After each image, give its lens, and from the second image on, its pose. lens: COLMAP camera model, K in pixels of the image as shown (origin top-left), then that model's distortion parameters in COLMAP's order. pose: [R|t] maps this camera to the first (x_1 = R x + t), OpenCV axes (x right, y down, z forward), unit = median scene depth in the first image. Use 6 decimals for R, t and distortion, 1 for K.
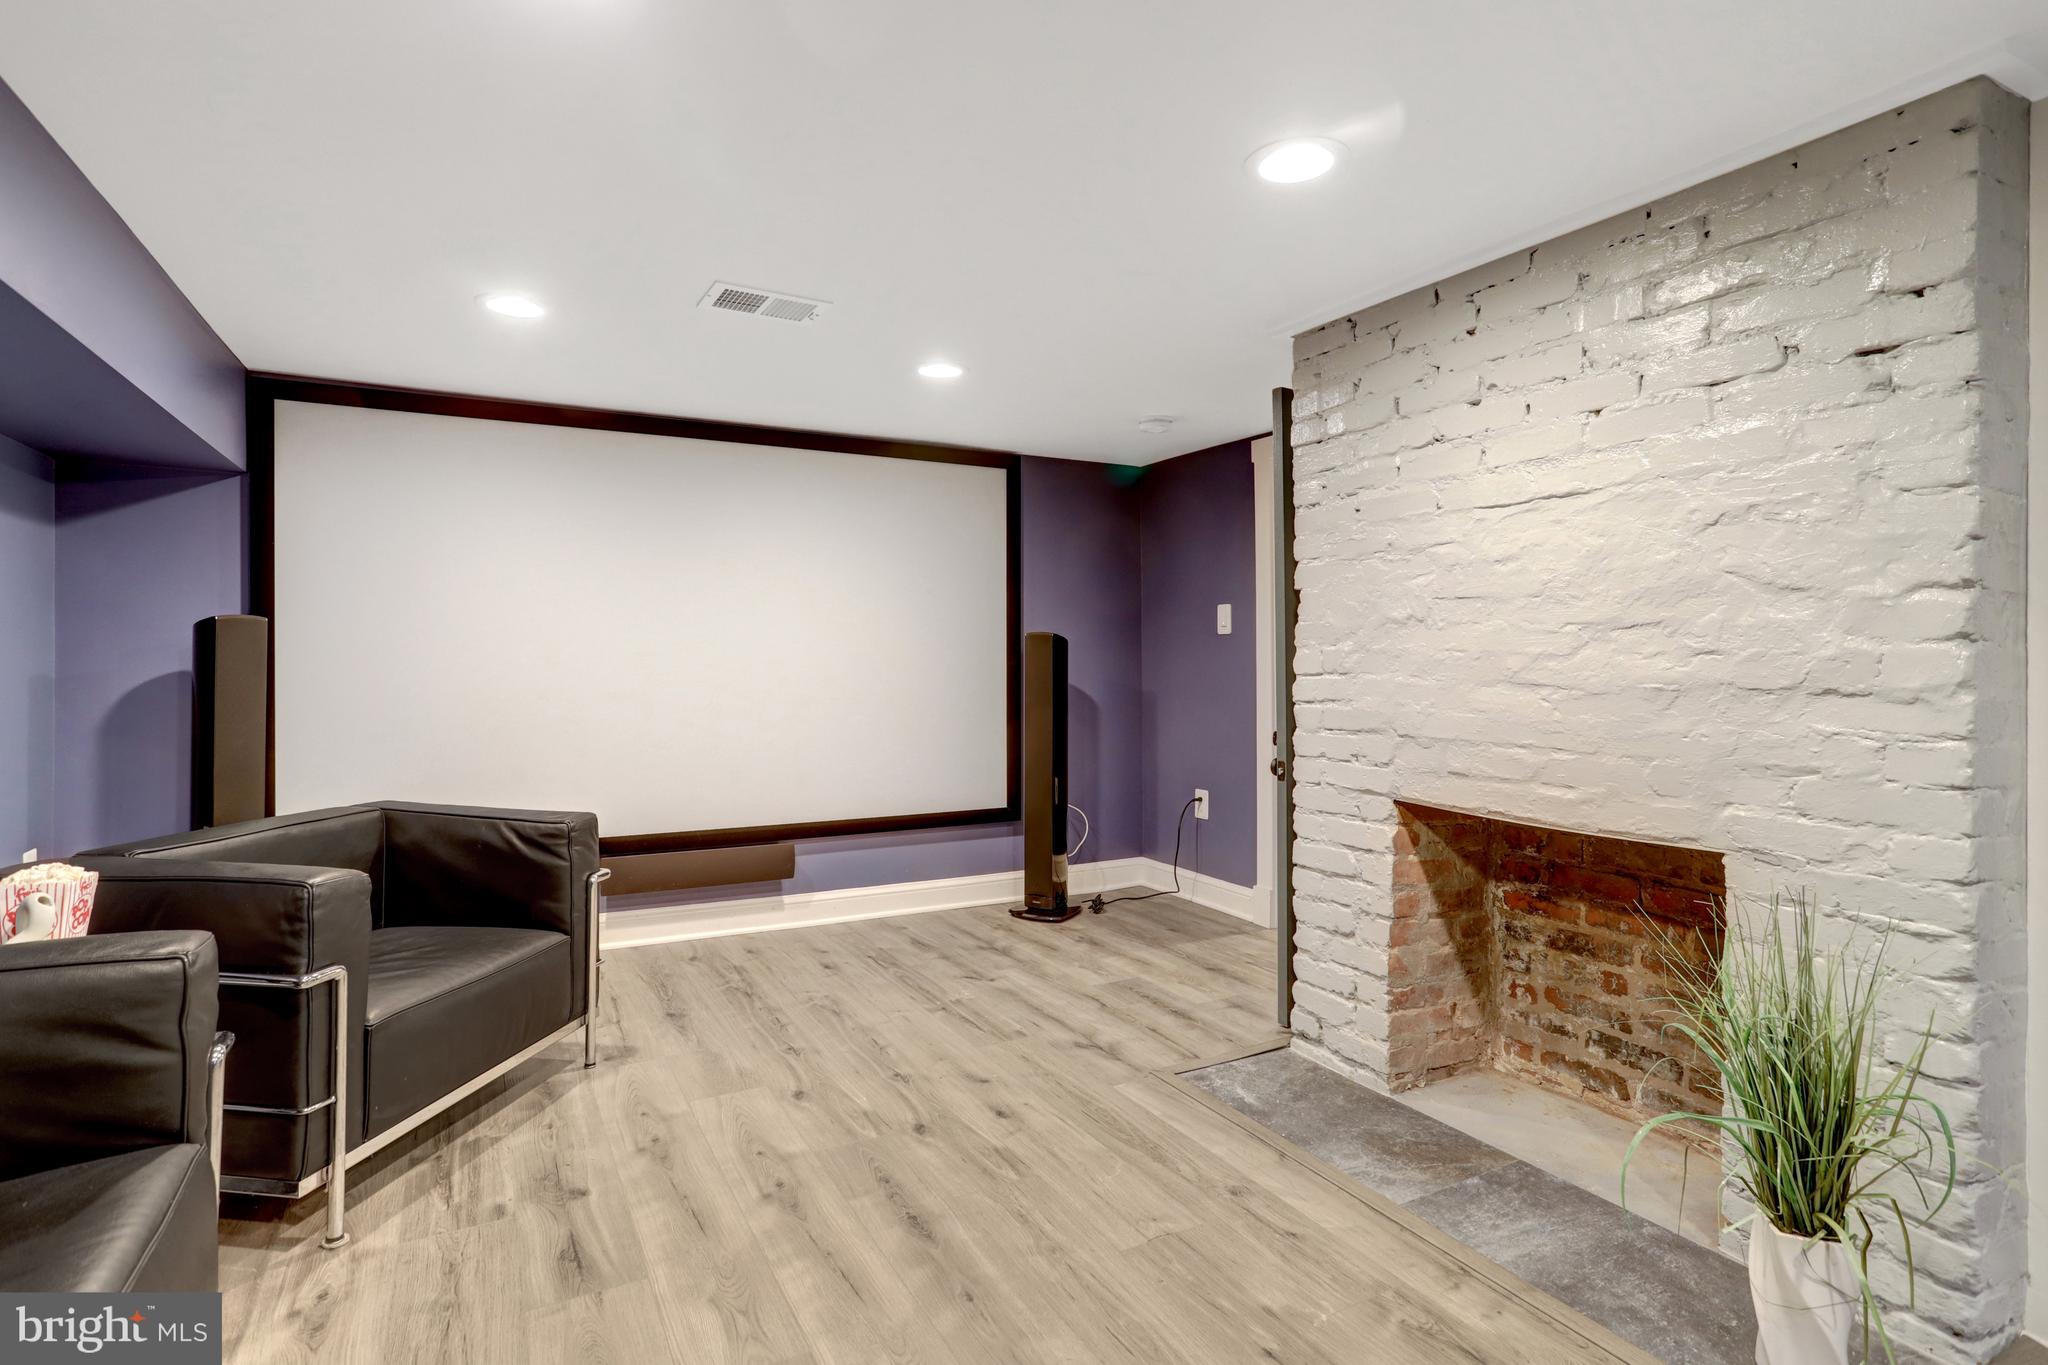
lens RADIAL K [[1023.8, 0, 1018.2], [0, 1023.8, 629.3], [0, 0, 1]] dist [-0.058720, 0.042107]
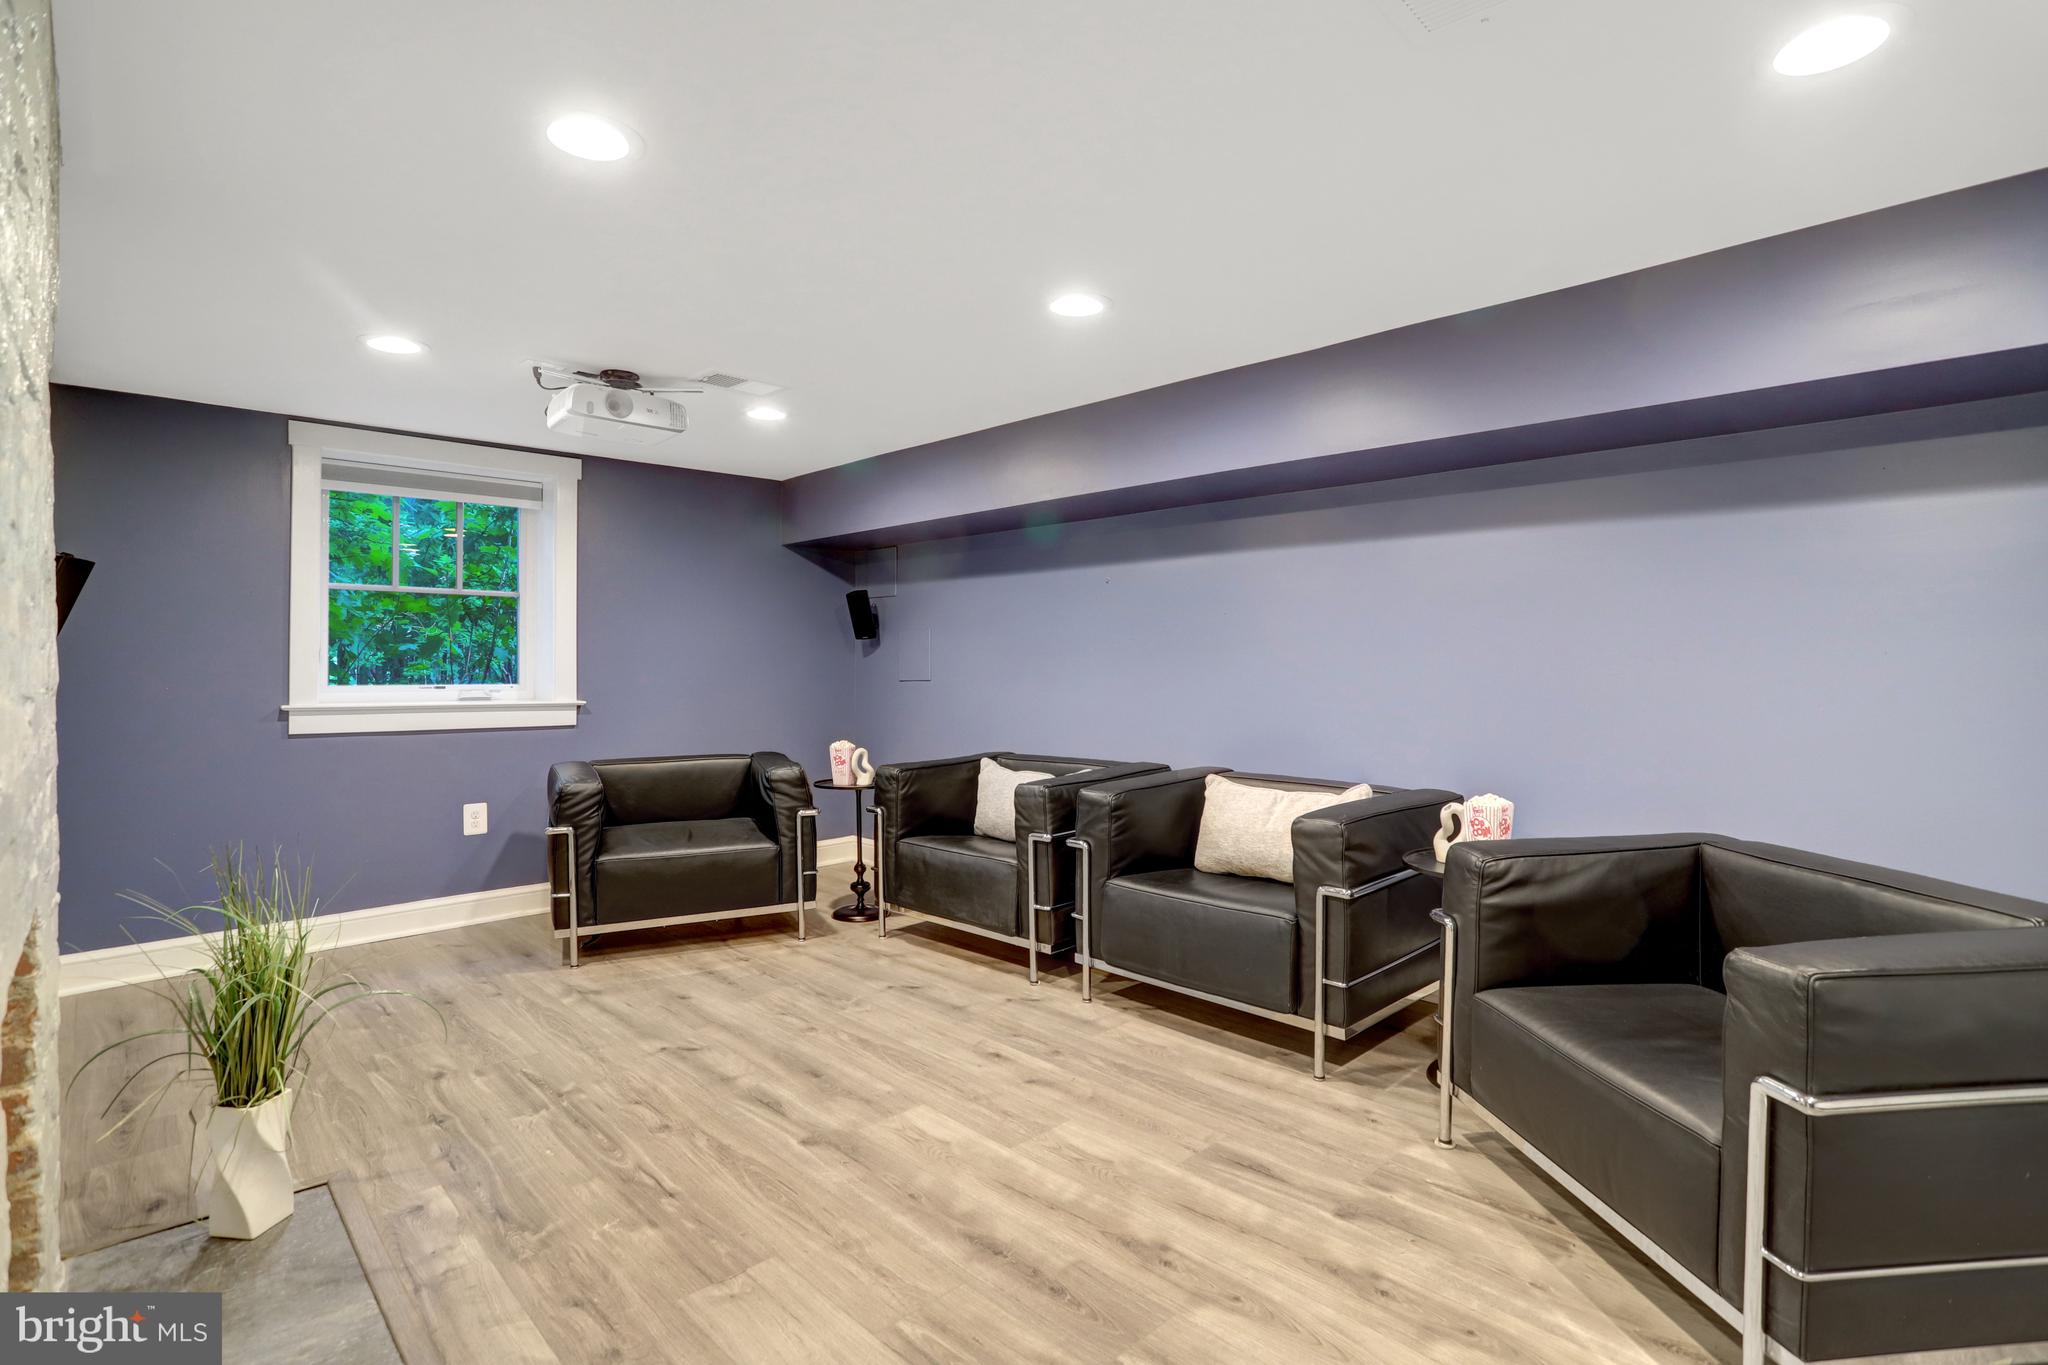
lens RADIAL K [[1023.8, 0, 1018.2], [0, 1023.8, 629.3], [0, 0, 1]] dist [-0.058720, 0.042107]
pose [[-0.969191, -0.010385, -0.246092, 0.101107], [0.003491, 0.998431, -0.055886, 0.047329], [0.246286, -0.055023, -0.967634, 1.713894]]
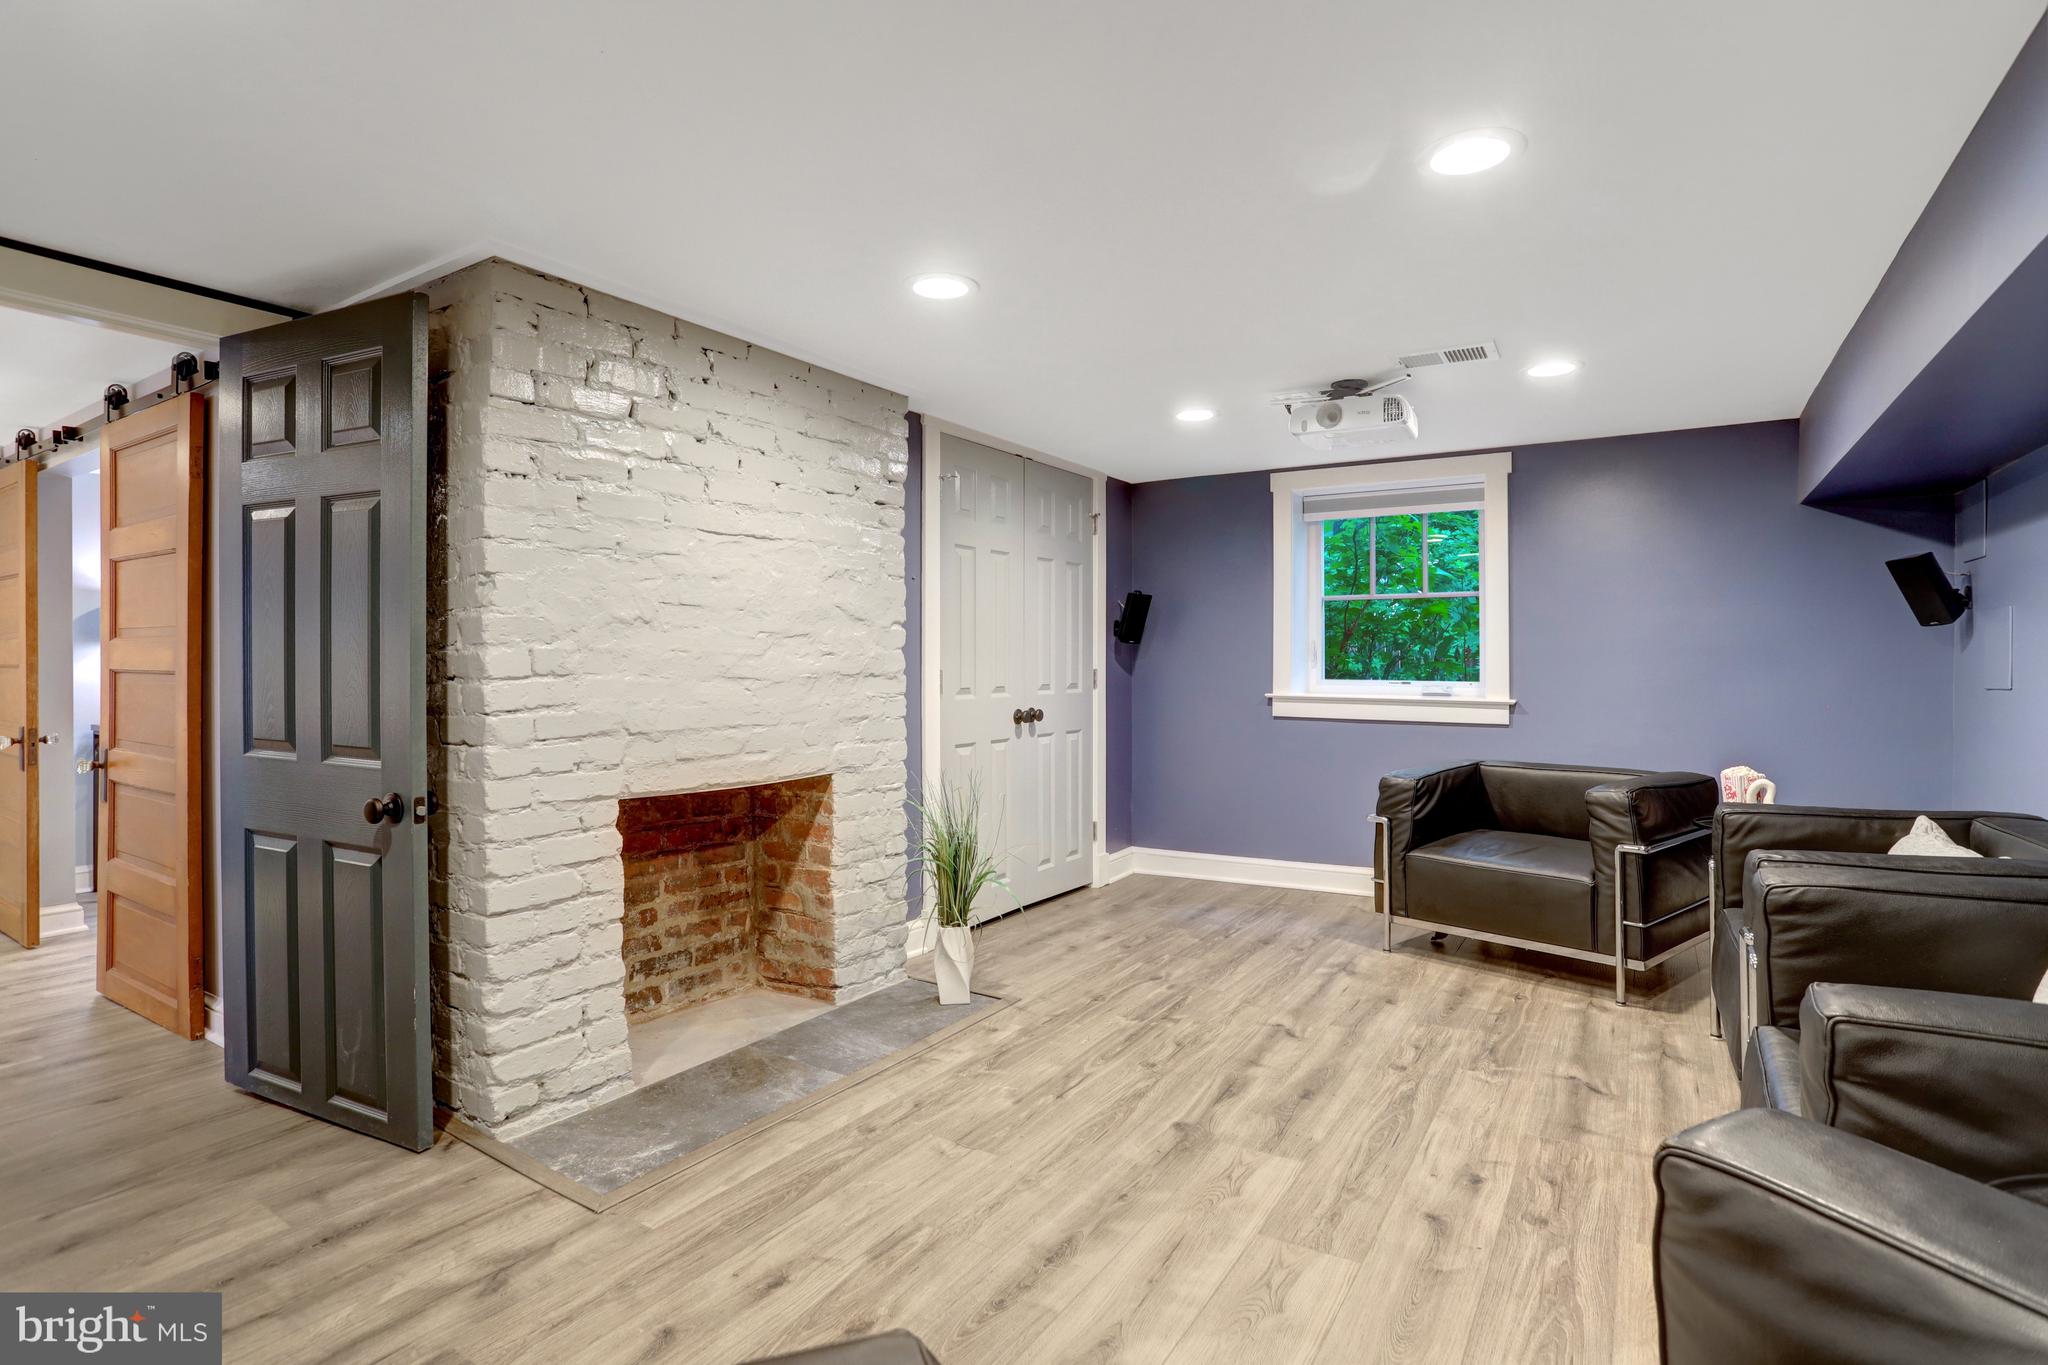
lens RADIAL K [[1011.1, 0, 1027.5], [0, 1011.1, 638.0], [0, 0, 1]] dist [-0.056333, 0.027403]
pose [[-0.480041, 0.014925, 0.877119, -0.797798], [-0.023429, 0.999280, -0.029826, 0.033320], [-0.876933, -0.034868, -0.479346, 1.299140]]
